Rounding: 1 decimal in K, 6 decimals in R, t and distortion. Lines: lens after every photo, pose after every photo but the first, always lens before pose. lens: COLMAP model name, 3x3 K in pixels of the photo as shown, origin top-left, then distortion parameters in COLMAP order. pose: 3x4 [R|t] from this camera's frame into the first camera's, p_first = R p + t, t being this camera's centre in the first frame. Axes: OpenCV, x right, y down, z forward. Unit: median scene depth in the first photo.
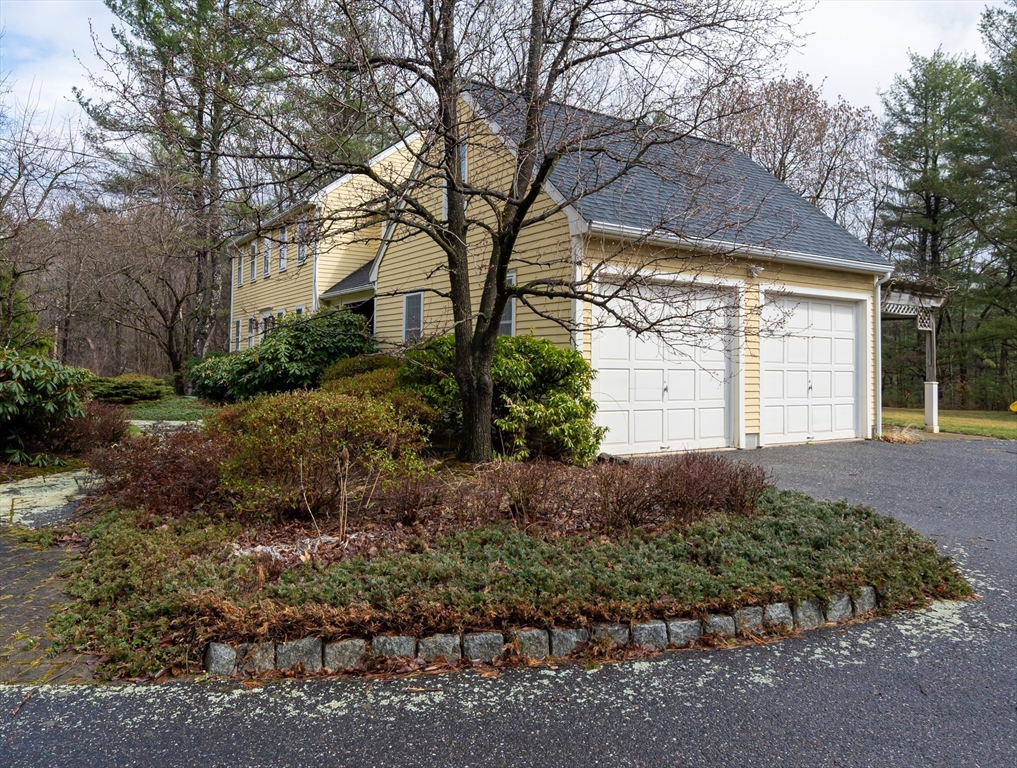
lens RADIAL K [[736.4, 0, 509.4], [0, 736.4, 376.5], [0, 0, 1]] dist [-0.009112, -0.002512]
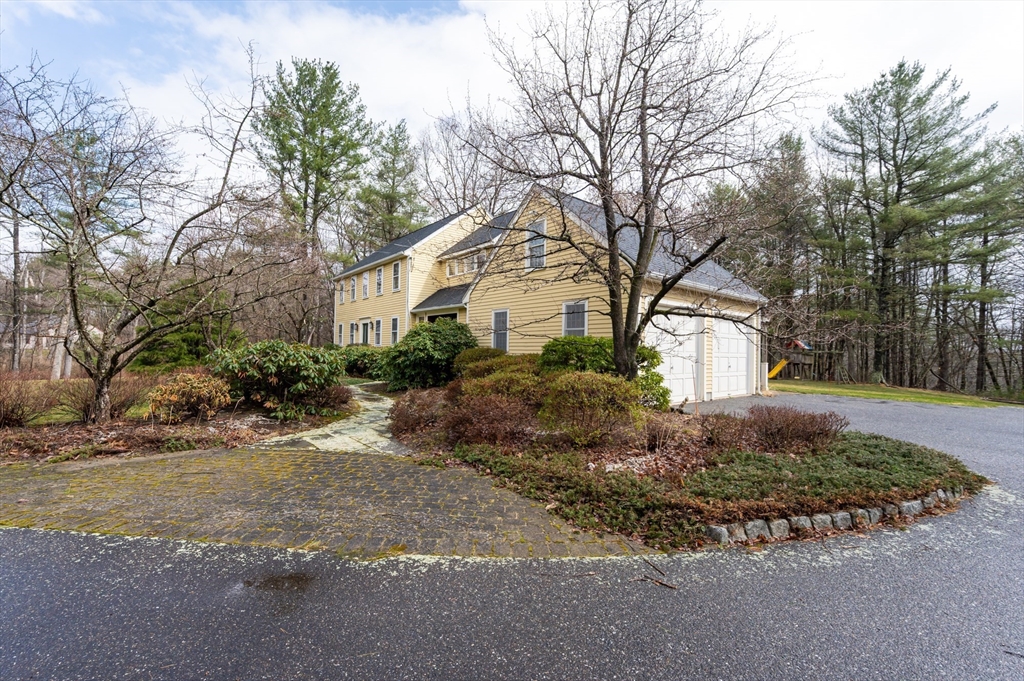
lens RADIAL K [[427.8, 0, 515.9], [0, 427.8, 358.6], [0, 0, 1]] dist [-0.001137, -0.000119]
pose [[0.994012, 0.002537, 0.109237, -0.252364], [-0.002706, 0.999995, 0.001396, -0.004735], [-0.109233, -0.001683, 0.994015, 0.020109]]
